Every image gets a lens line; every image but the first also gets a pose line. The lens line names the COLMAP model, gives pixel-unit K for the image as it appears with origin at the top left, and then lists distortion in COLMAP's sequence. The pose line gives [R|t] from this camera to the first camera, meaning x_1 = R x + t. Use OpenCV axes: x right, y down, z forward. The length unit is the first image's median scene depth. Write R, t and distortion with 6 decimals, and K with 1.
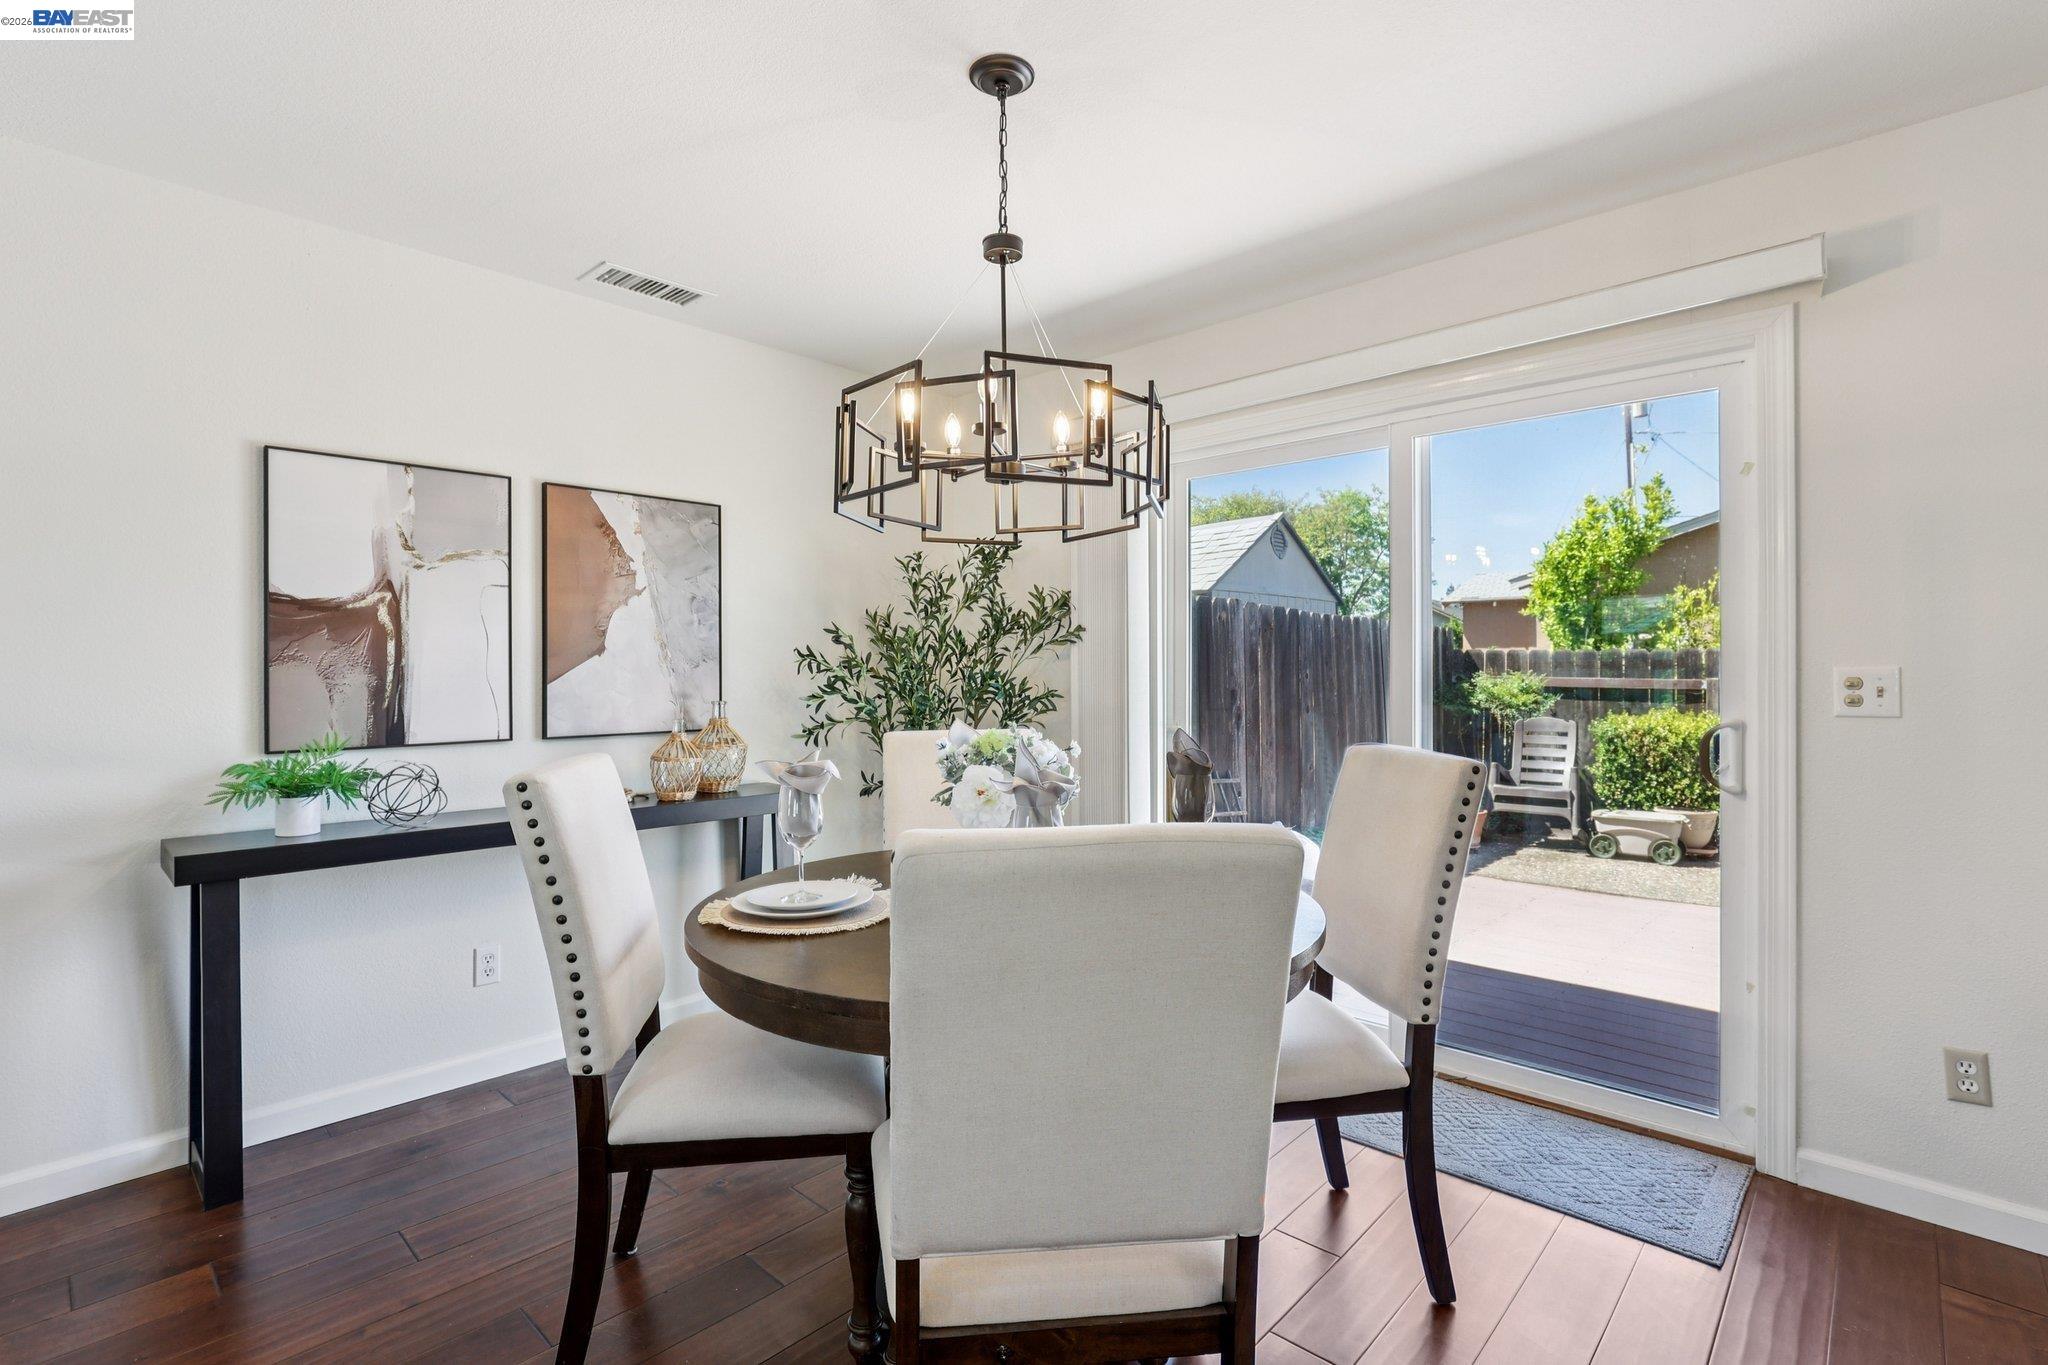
lens RADIAL K [[949.3, 0, 1023.0], [0, 949.3, 671.9], [0, 0, 1]] dist [-0.025564, 0.007565]
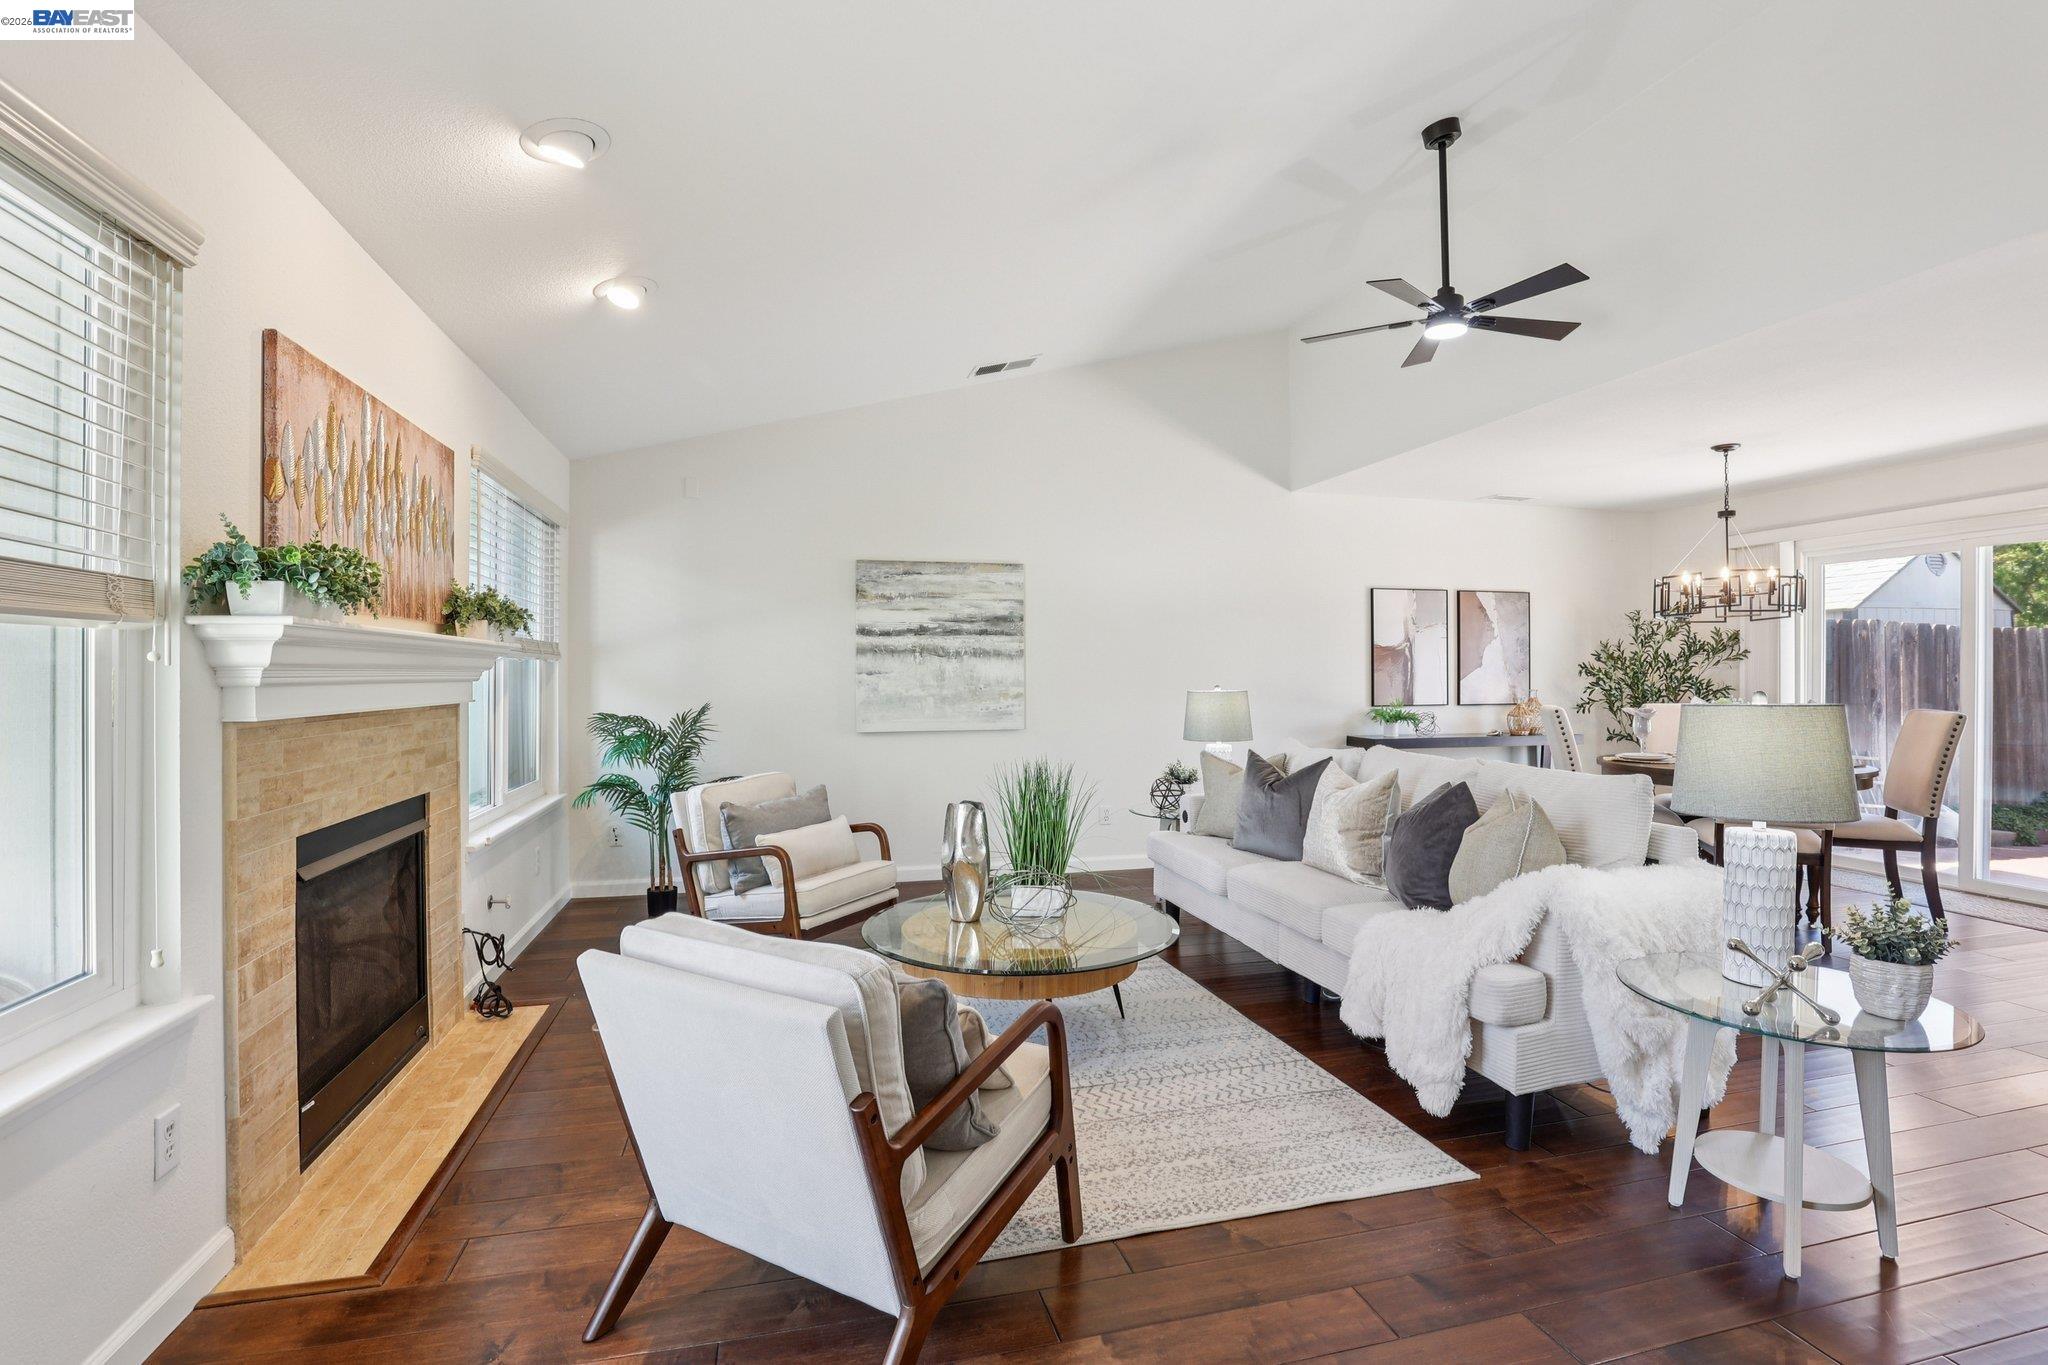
lens RADIAL K [[941.4, 0, 1024.0], [0, 941.4, 675.4], [0, 0, 1]] dist [-0.040610, 0.009682]
pose [[0.845584, 0.003064, -0.533834, -0.179548], [-0.001969, 0.999995, 0.002620, -0.002941], [0.533839, -0.001164, 0.845585, -1.302744]]
